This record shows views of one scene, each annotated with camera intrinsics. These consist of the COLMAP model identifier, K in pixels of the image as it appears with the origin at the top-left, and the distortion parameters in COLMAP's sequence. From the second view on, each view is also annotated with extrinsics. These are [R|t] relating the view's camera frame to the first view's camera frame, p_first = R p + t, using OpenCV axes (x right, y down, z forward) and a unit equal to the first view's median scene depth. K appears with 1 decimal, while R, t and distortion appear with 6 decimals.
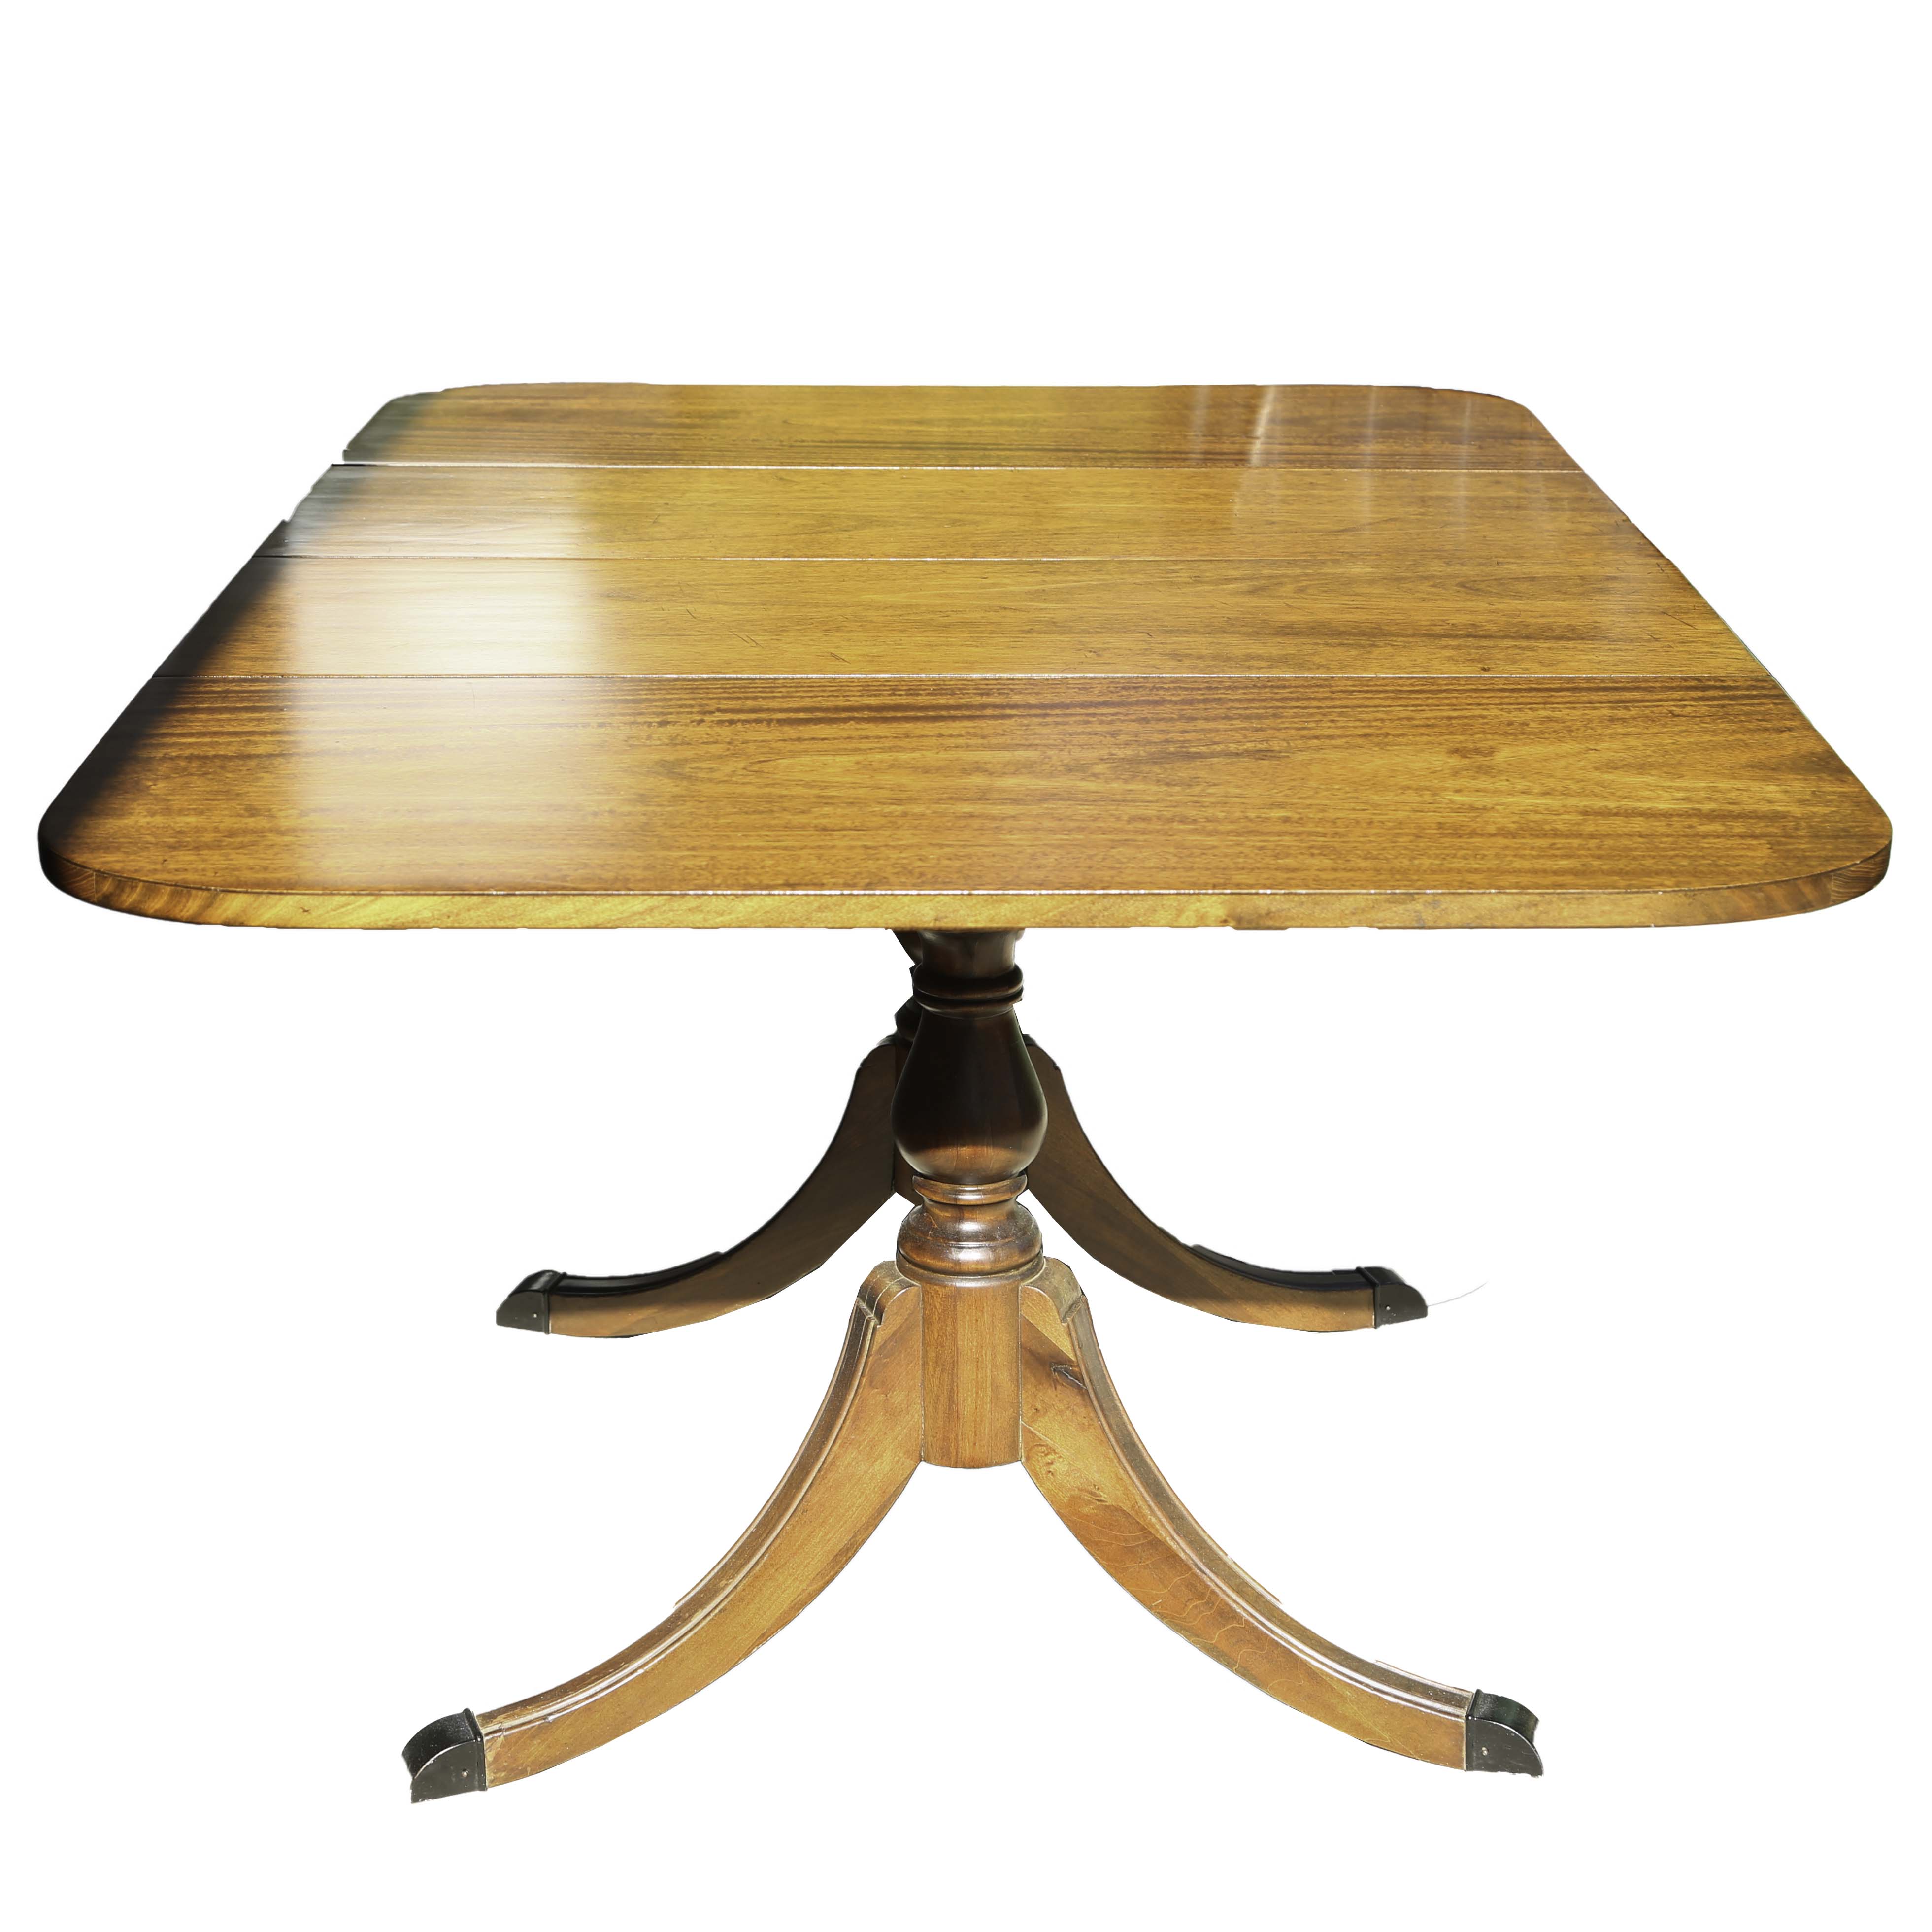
lens RADIAL K [[3787.6, 0, 967.0], [0, 3787.6, 963.4], [0, 0, 1]] dist [0.058939, 0.000000]
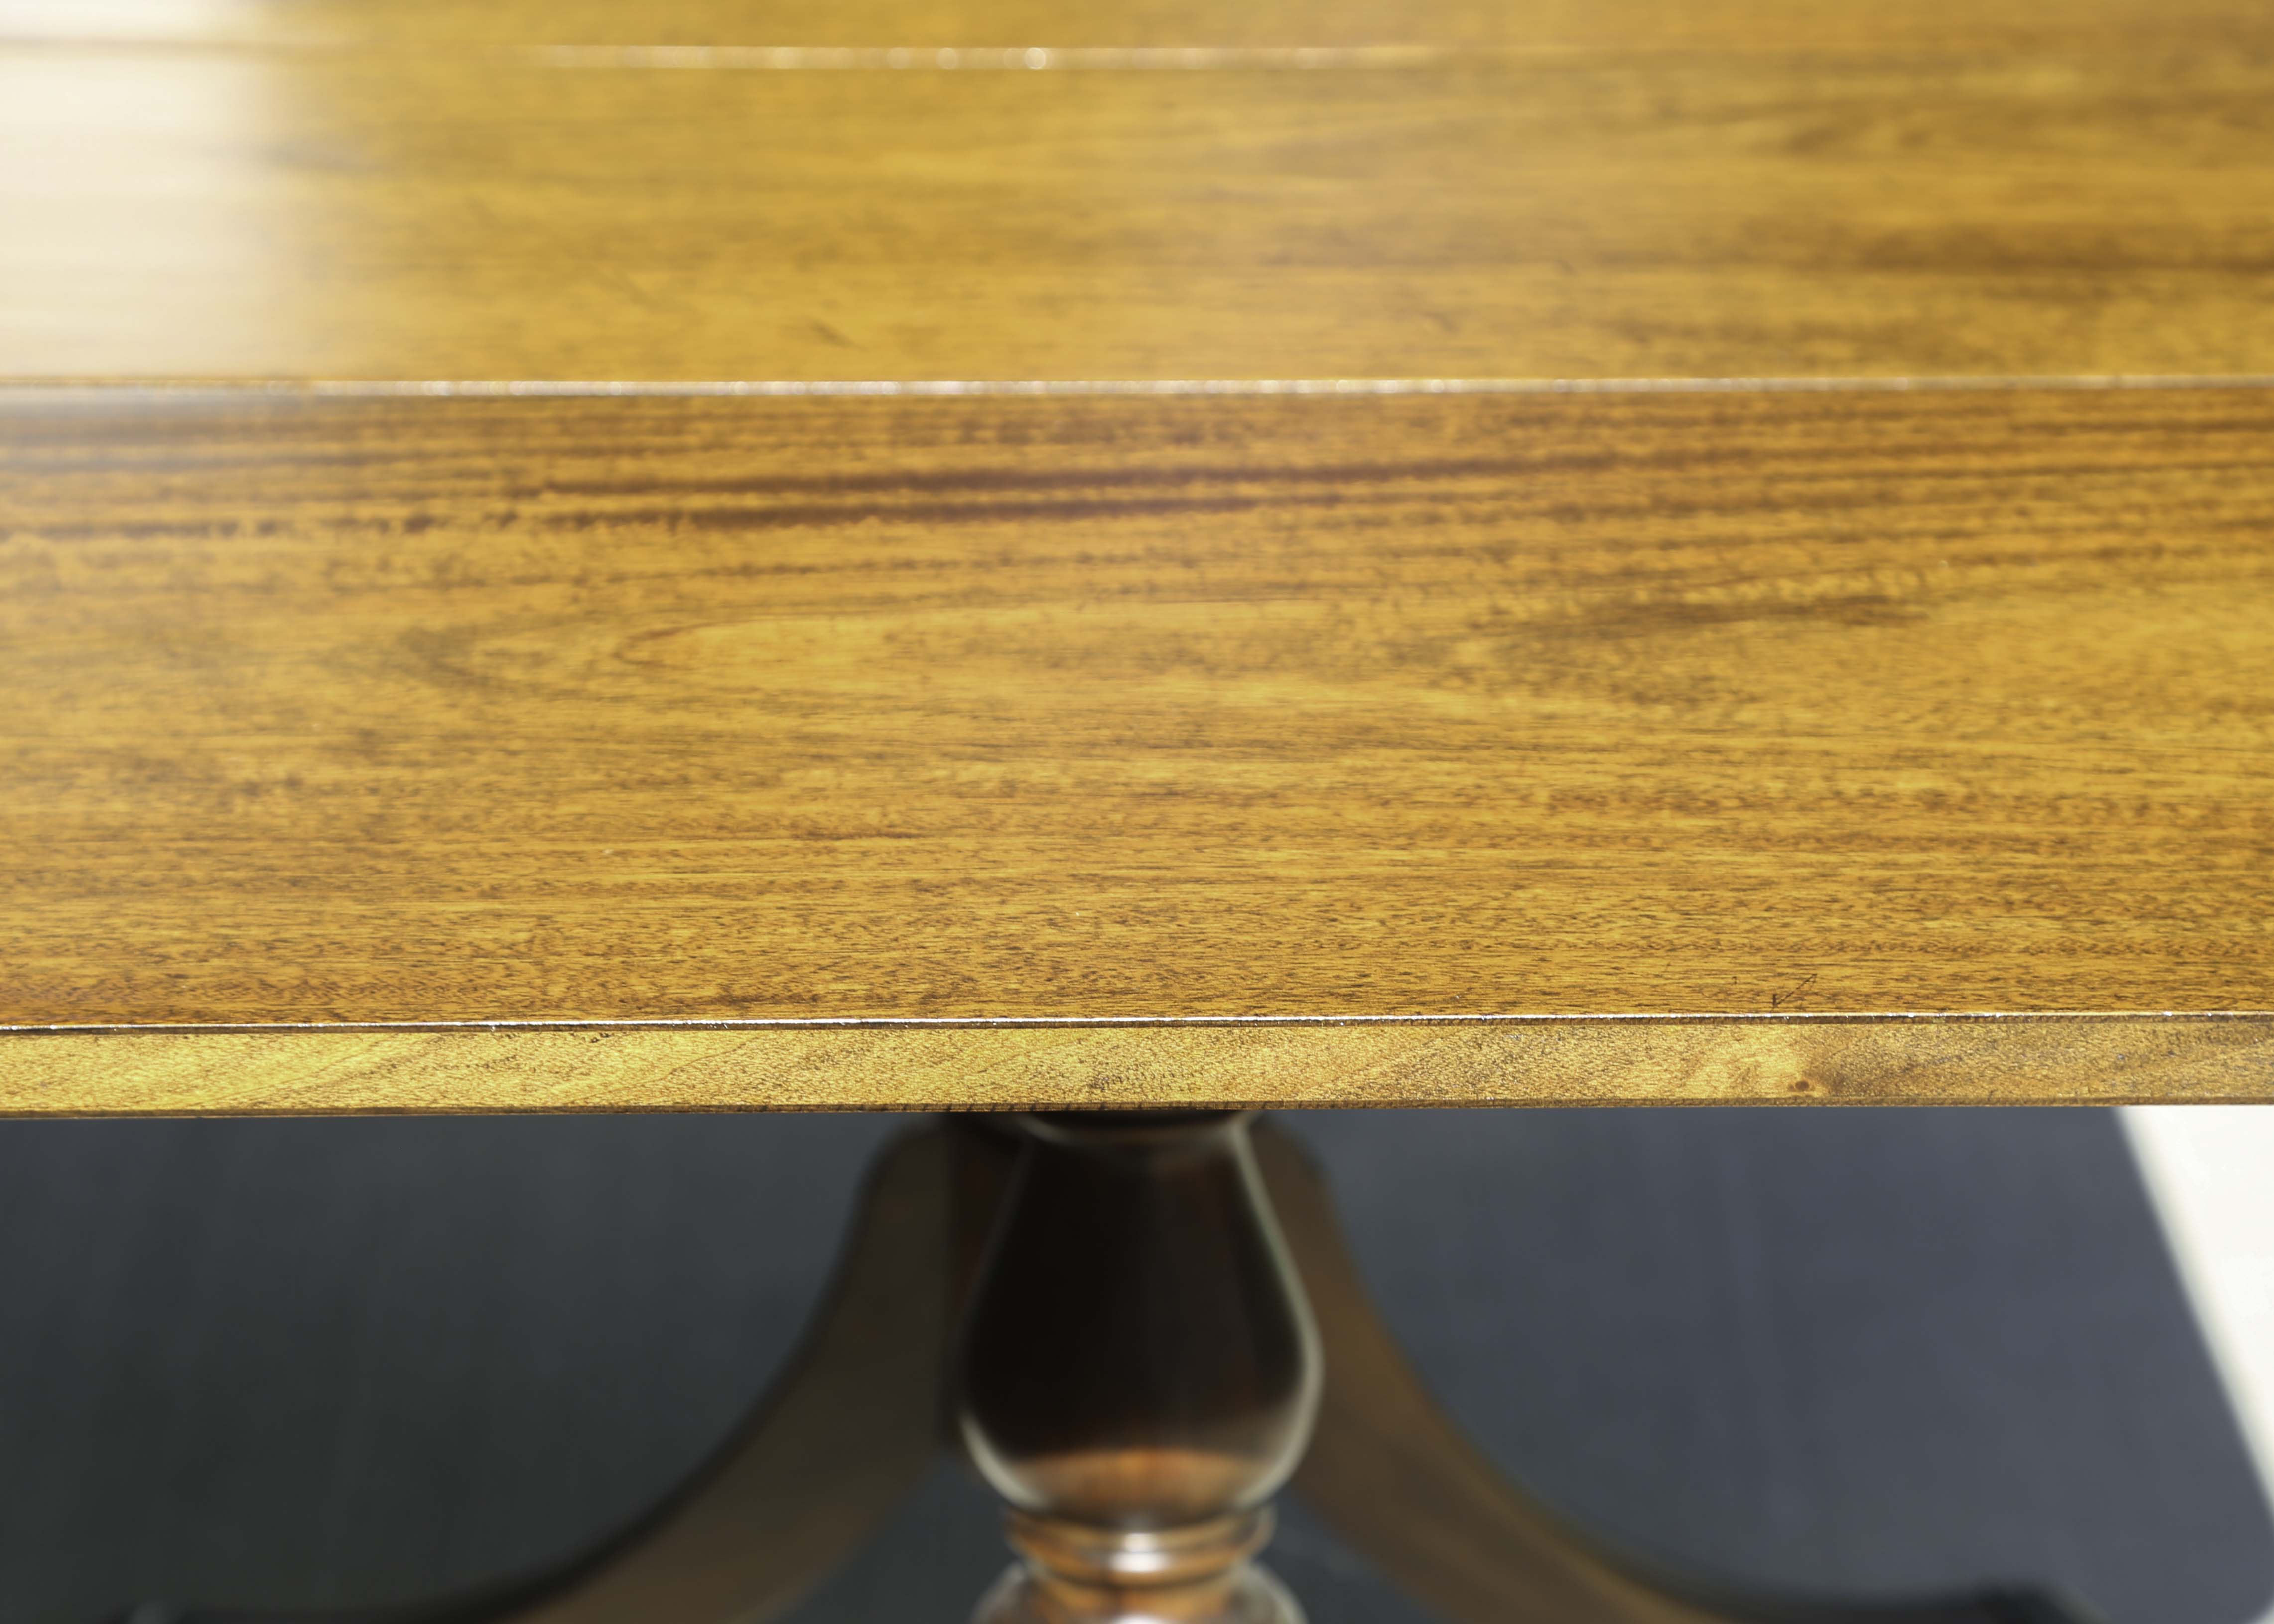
lens RADIAL K [[7101.0, 0, 1132.5], [0, 7101.0, 814.0], [0, 0, 1]] dist [0.450784, 0.000000]
pose [[0.999810, -0.002942, 0.019253, -0.017062], [0.001802, 0.998259, 0.058959, -0.078629], [-0.019393, -0.058913, 0.998075, 0.216817]]
